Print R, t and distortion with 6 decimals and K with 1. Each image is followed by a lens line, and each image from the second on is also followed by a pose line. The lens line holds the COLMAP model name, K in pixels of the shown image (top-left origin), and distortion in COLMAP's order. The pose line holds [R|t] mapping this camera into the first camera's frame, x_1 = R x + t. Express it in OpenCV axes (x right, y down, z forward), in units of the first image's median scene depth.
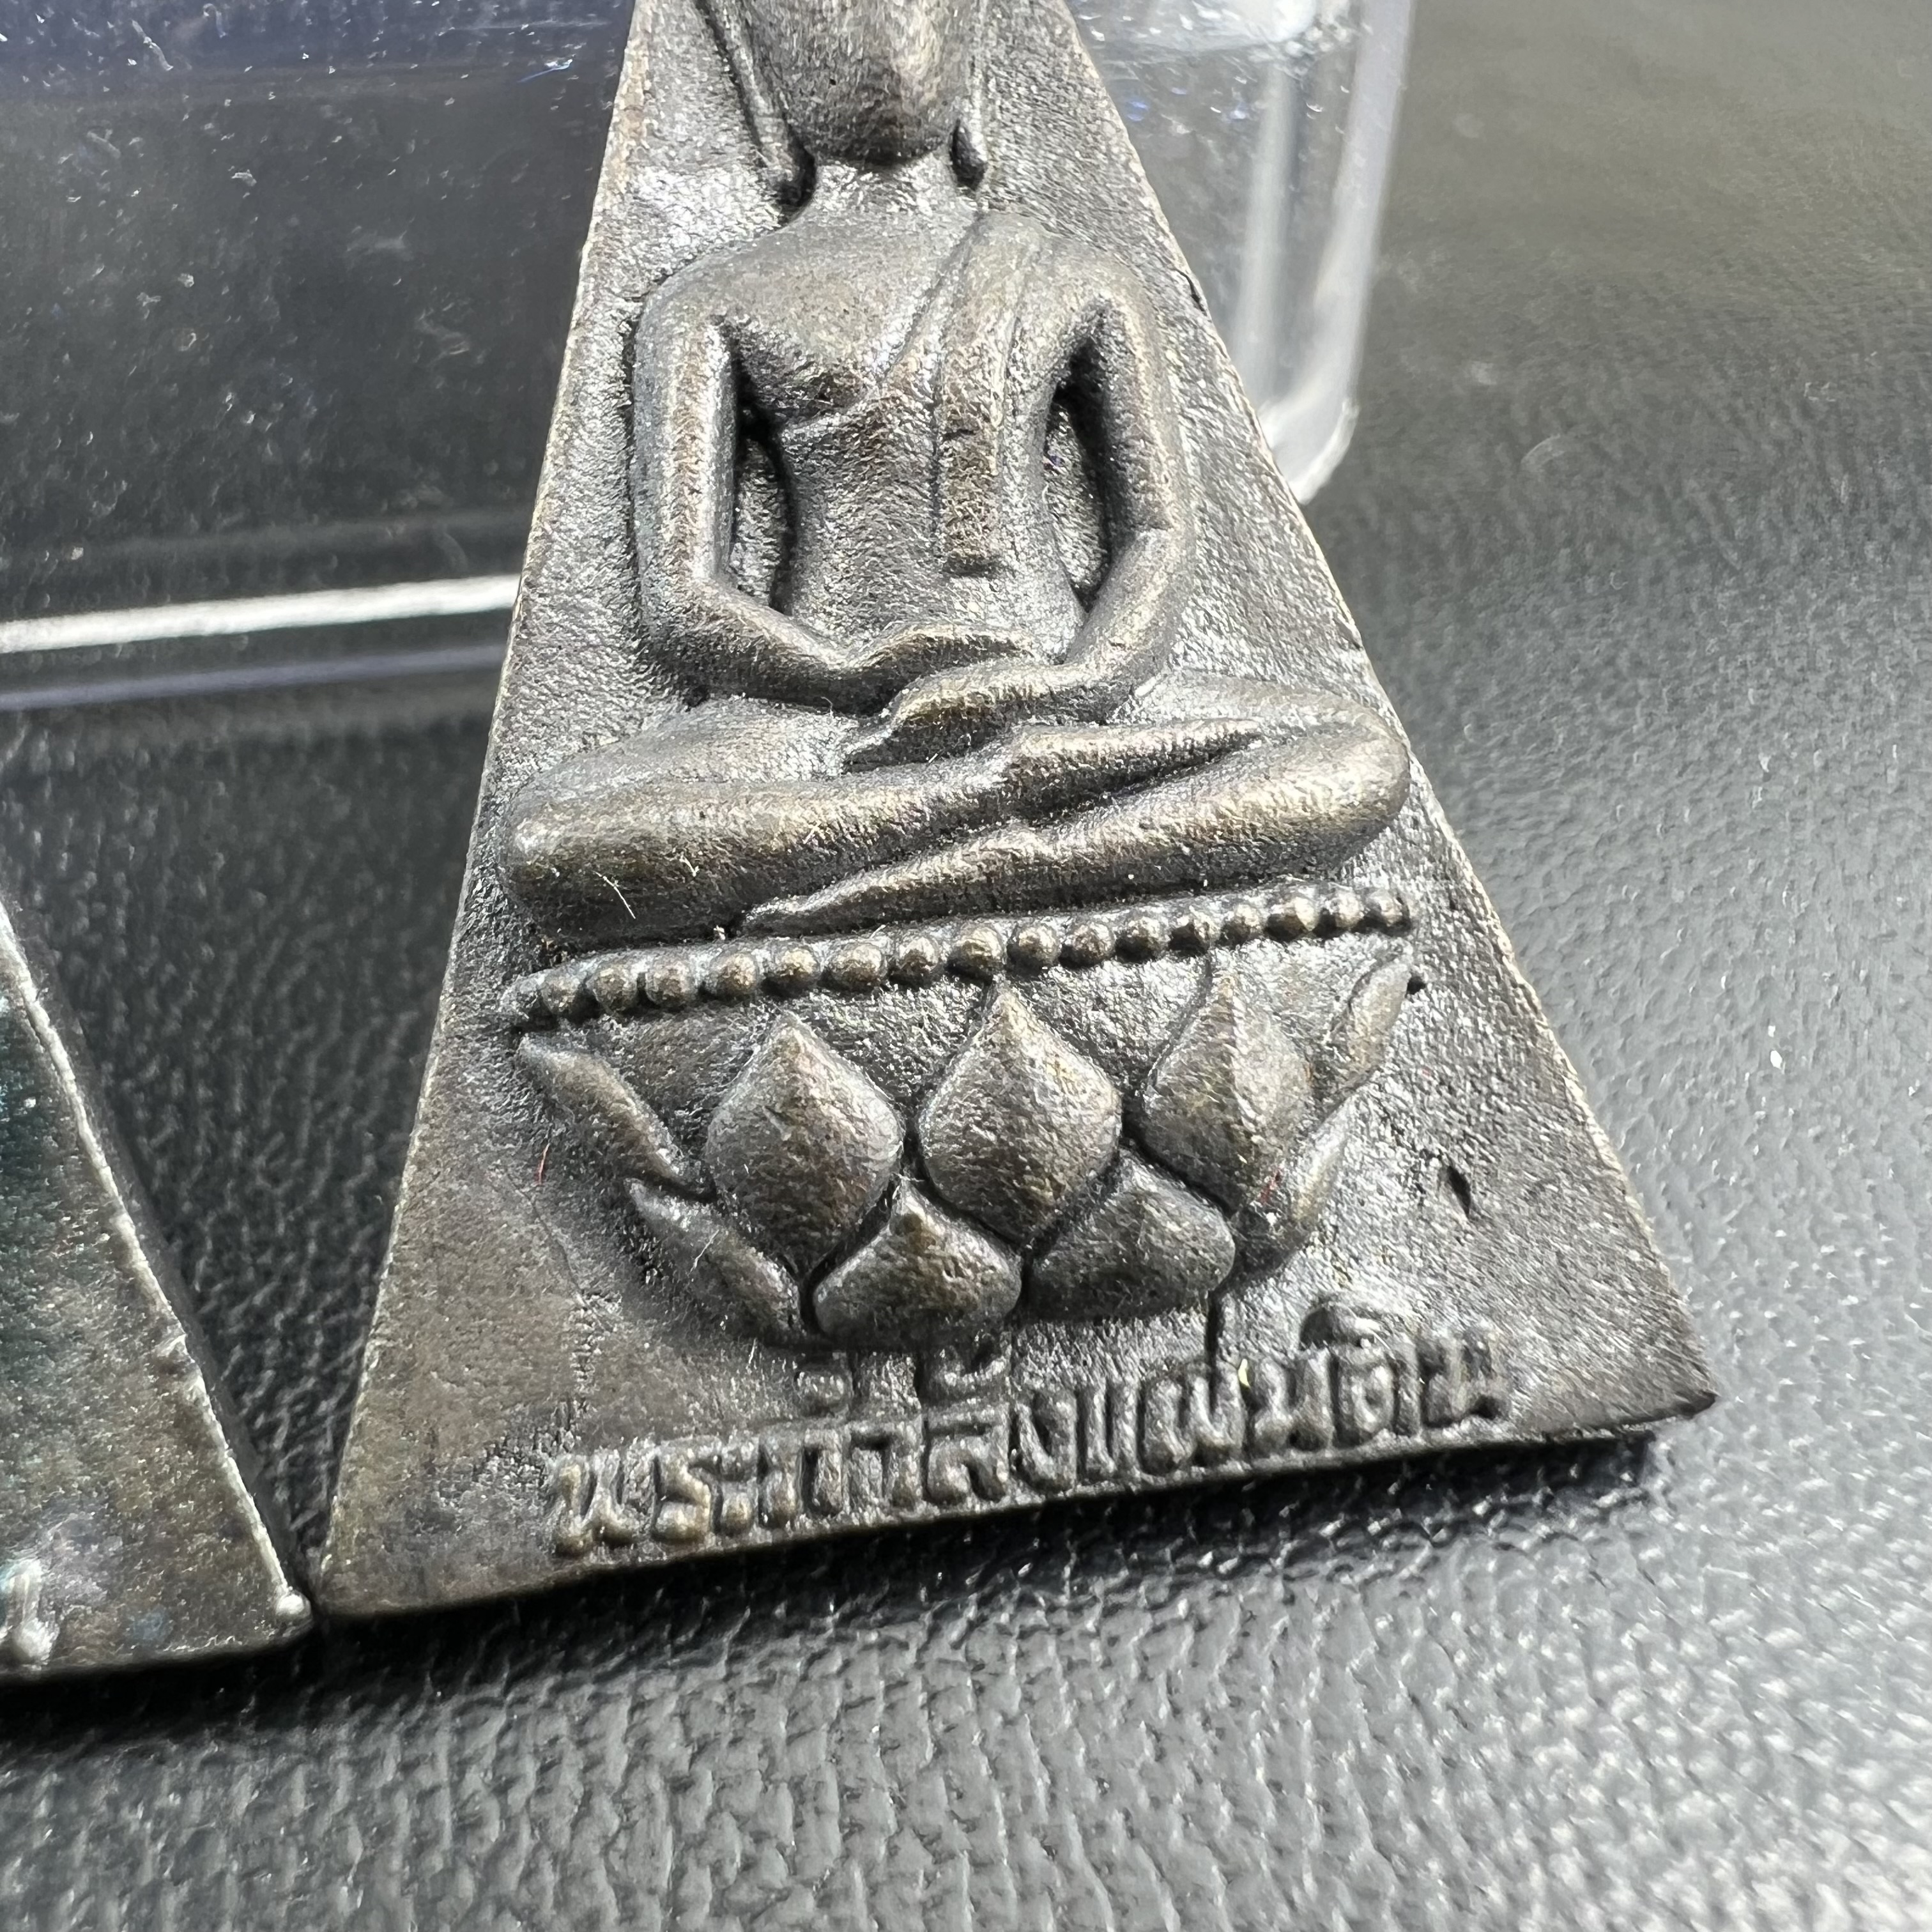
lens RADIAL K [[2042.9, 0, 808.9], [0, 2042.9, 864.1], [0, 0, 1]] dist [-0.013556, 0.000000]
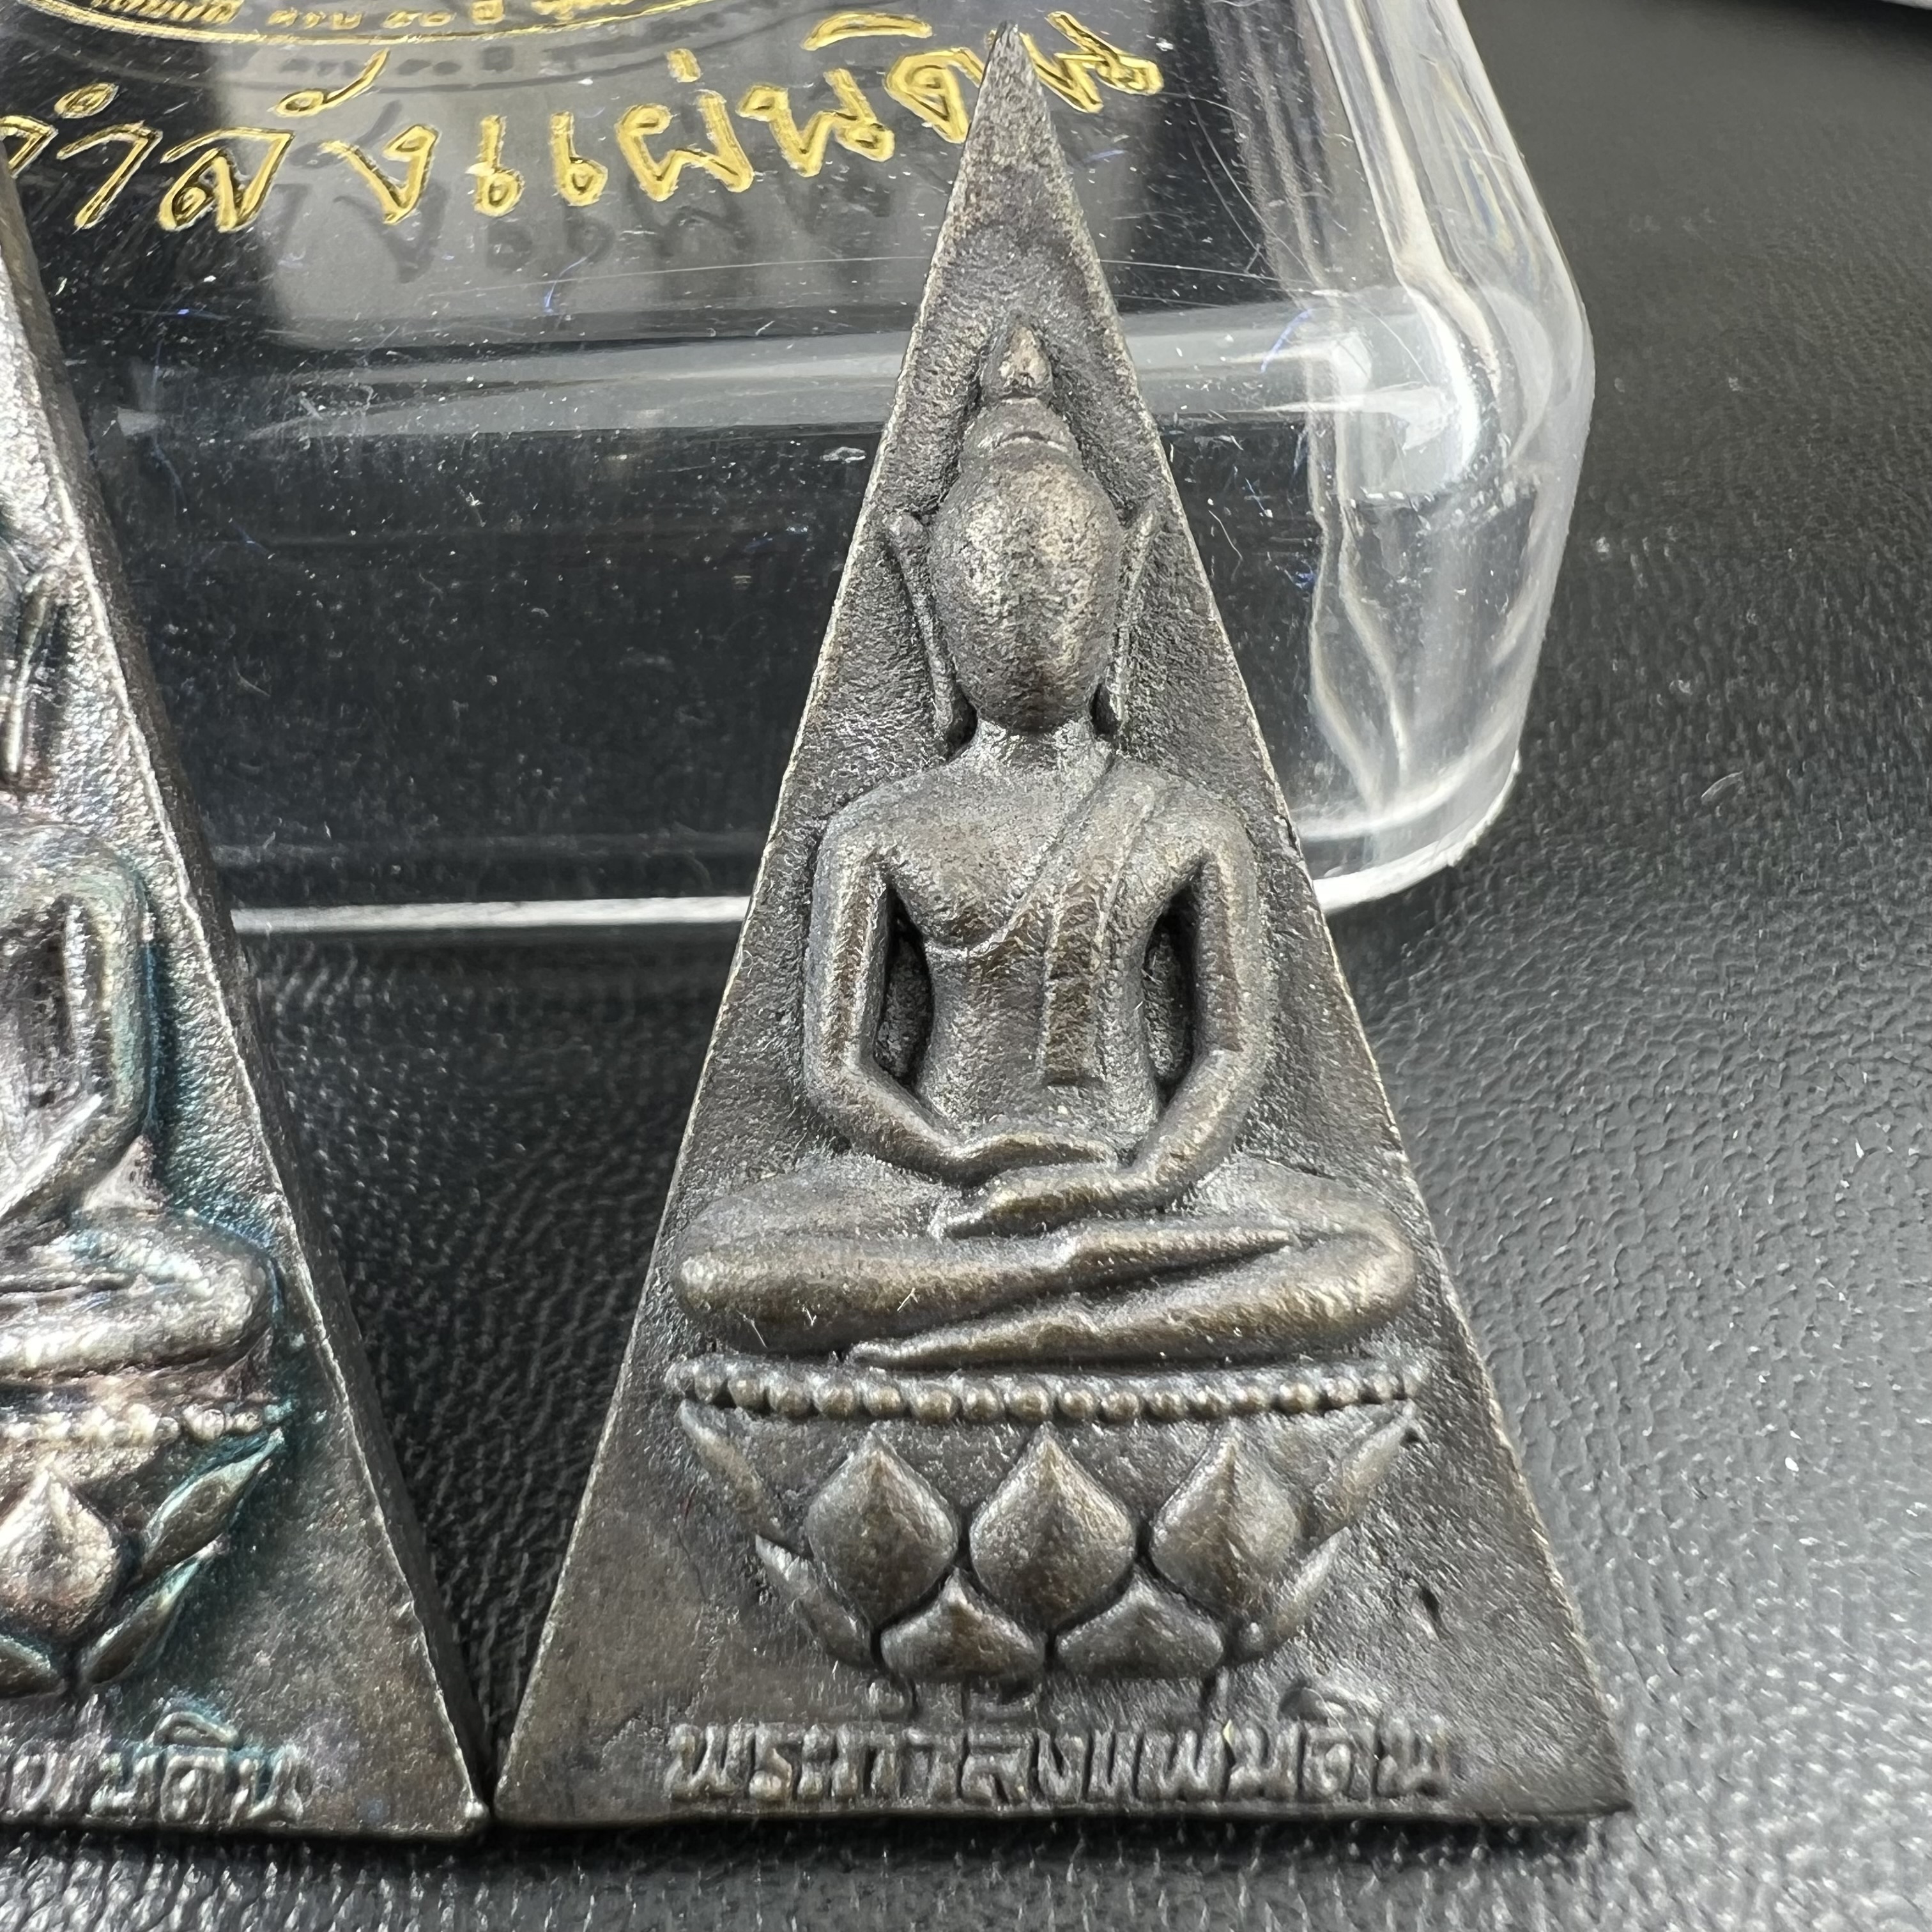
lens RADIAL K [[2044.2, 0, 815.6], [0, 2044.2, 876.0], [0, 0, 1]] dist [-0.008900, 0.000000]
pose [[0.982795, 0.093319, -0.159389, 0.115262], [-0.080604, 0.993161, 0.084465, -0.353604], [0.166181, -0.070164, 0.983596, -0.229027]]
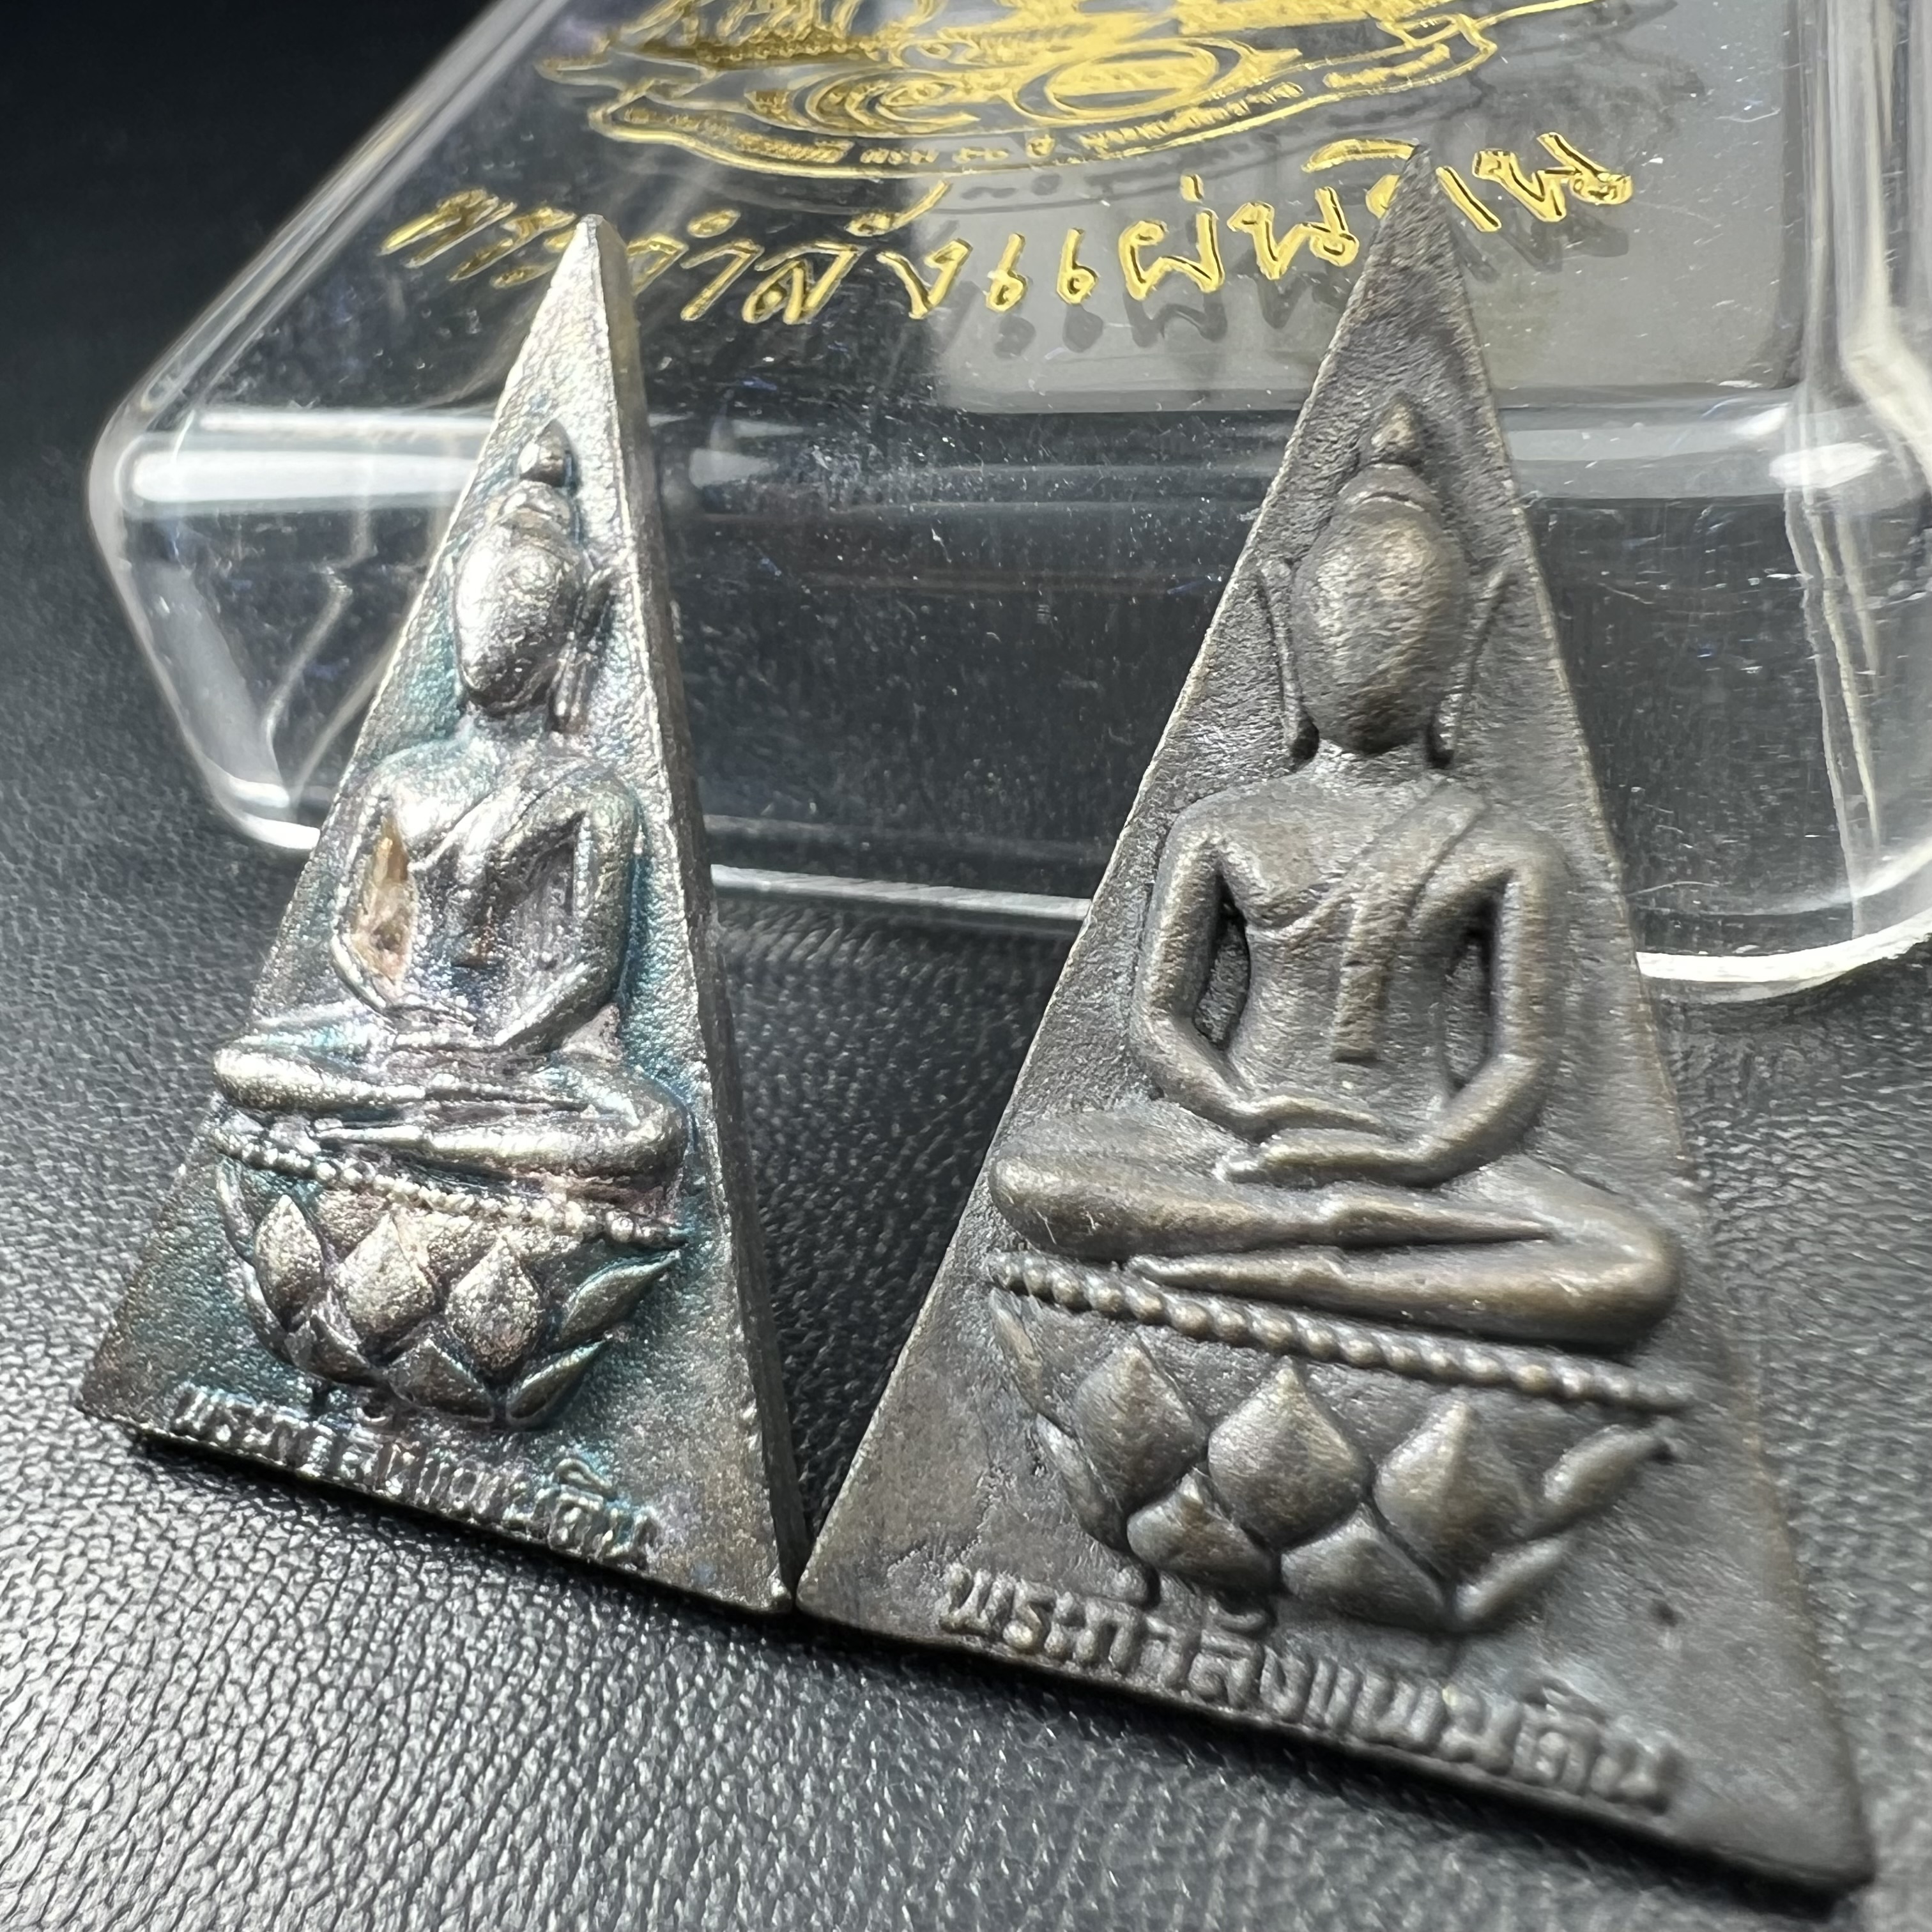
lens RADIAL K [[2044.2, 0, 654.5], [0, 2044.2, 803.2], [0, 0, 1]] dist [-0.008900, 0.000000]
pose [[0.820505, 0.173094, -0.544803, 0.409816], [-0.174783, 0.983377, 0.049205, -0.295464], [0.544264, 0.054849, 0.837119, -0.421827]]
